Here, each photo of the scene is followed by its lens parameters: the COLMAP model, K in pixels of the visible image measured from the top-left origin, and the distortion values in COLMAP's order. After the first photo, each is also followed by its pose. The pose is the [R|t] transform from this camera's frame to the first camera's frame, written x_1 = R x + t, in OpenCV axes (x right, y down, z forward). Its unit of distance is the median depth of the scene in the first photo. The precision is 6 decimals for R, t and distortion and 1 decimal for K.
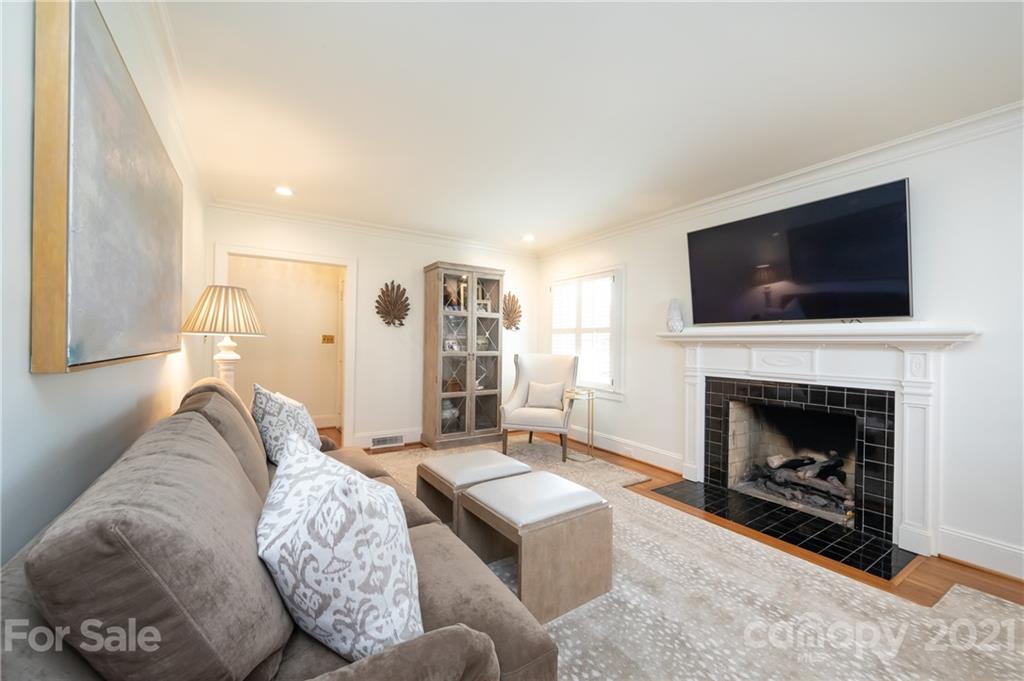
lens RADIAL K [[402.0, 0, 512.9], [0, 402.0, 342.2], [0, 0, 1]] dist [-0.001976, -0.000413]
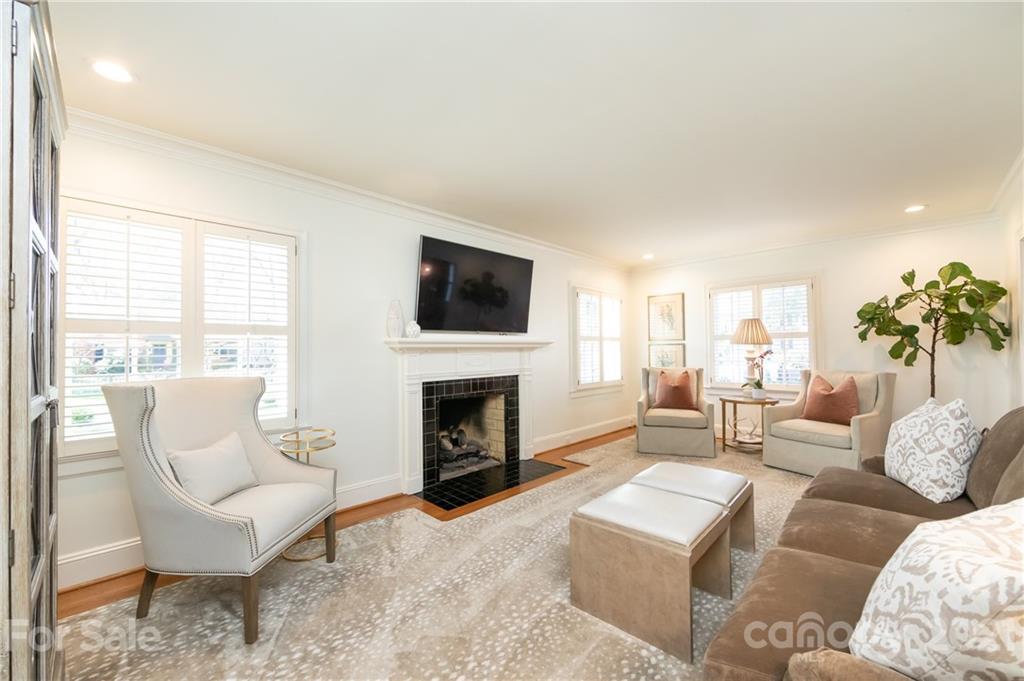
lens RADIAL K [[402.0, 0, 512.9], [0, 402.0, 342.2], [0, 0, 1]] dist [-0.001976, -0.000413]
pose [[-0.219035, 0.005344, 0.975702, -0.623426], [0.003786, 0.999982, -0.004627, -0.011481], [-0.975710, 0.002681, -0.219051, 1.121648]]
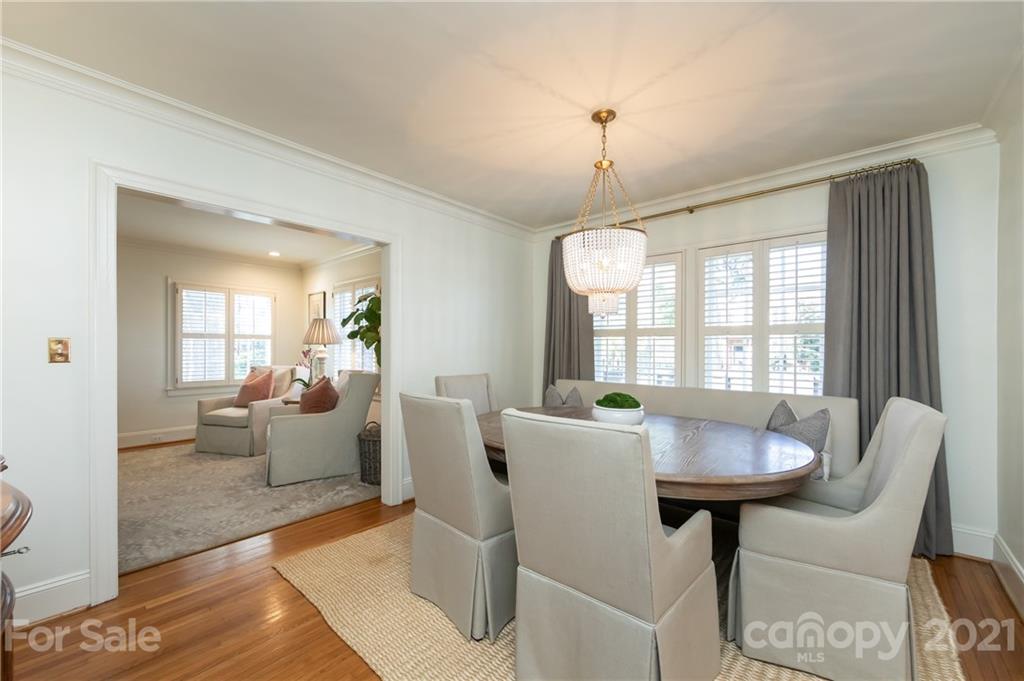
lens RADIAL K [[409.9, 0, 515.6], [0, 409.9, 352.8], [0, 0, 1]] dist [-0.000166, 0.000010]
pose [[-0.278217, -0.028529, 0.960094, -1.025908], [-0.013649, 0.999575, 0.025747, -0.025401], [-0.960421, -0.005941, -0.278488, -0.337960]]
